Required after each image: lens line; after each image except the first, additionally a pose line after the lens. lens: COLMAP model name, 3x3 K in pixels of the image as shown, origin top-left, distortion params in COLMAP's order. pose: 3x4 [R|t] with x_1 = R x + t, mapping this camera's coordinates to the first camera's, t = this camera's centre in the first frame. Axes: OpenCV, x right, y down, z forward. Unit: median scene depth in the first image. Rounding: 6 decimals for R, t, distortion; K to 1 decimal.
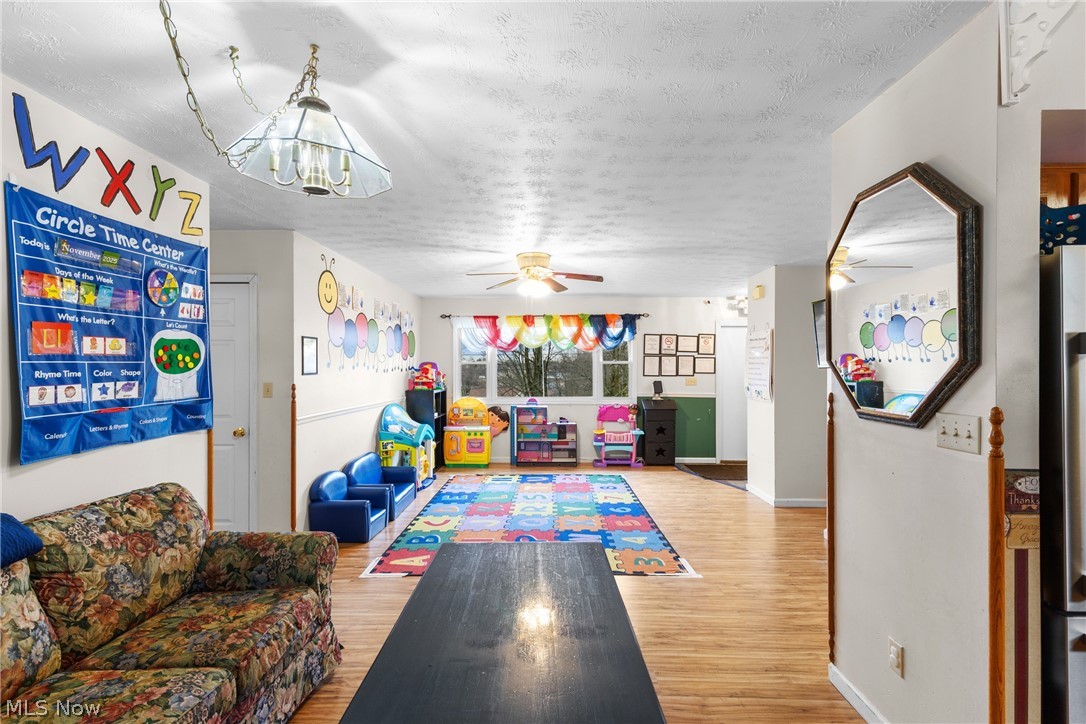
lens RADIAL K [[495.0, 0, 541.9], [0, 495.0, 364.1], [0, 0, 1]] dist [0.020677, 0.000349]
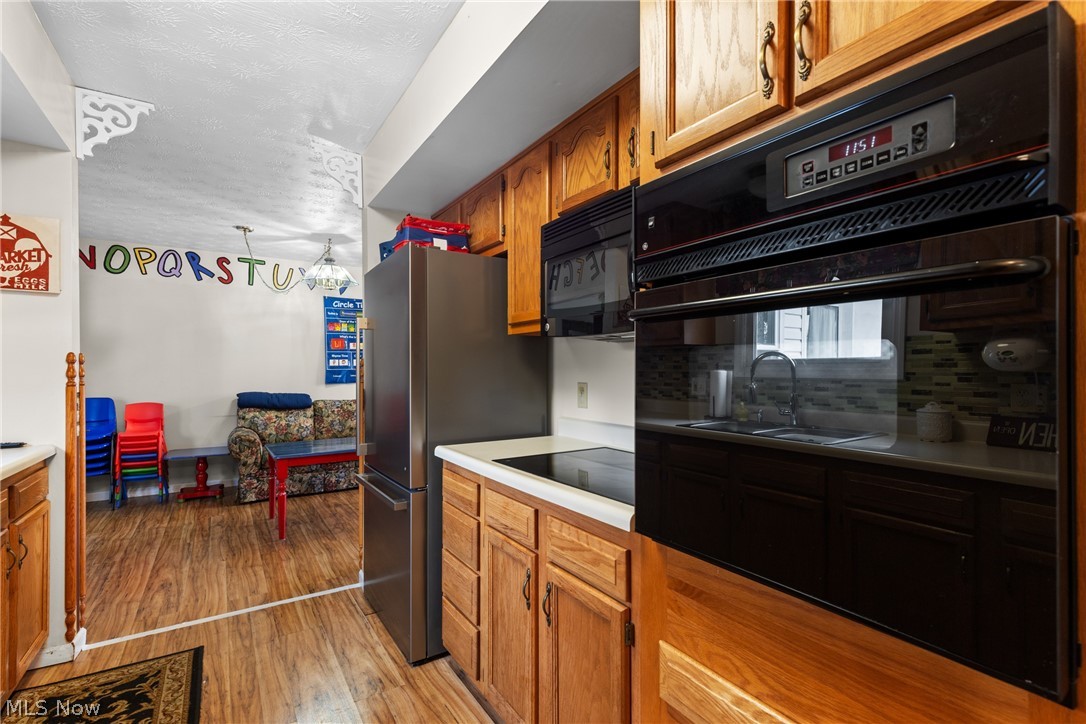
lens RADIAL K [[495.0, 0, 541.2], [0, 495.0, 363.7], [0, 0, 1]] dist [0.020677, 0.000349]
pose [[0.554140, -0.000514, -0.832423, 2.142886], [0.002204, 0.999997, 0.000850, 0.066524], [0.832421, -0.002305, 0.554140, 0.356186]]
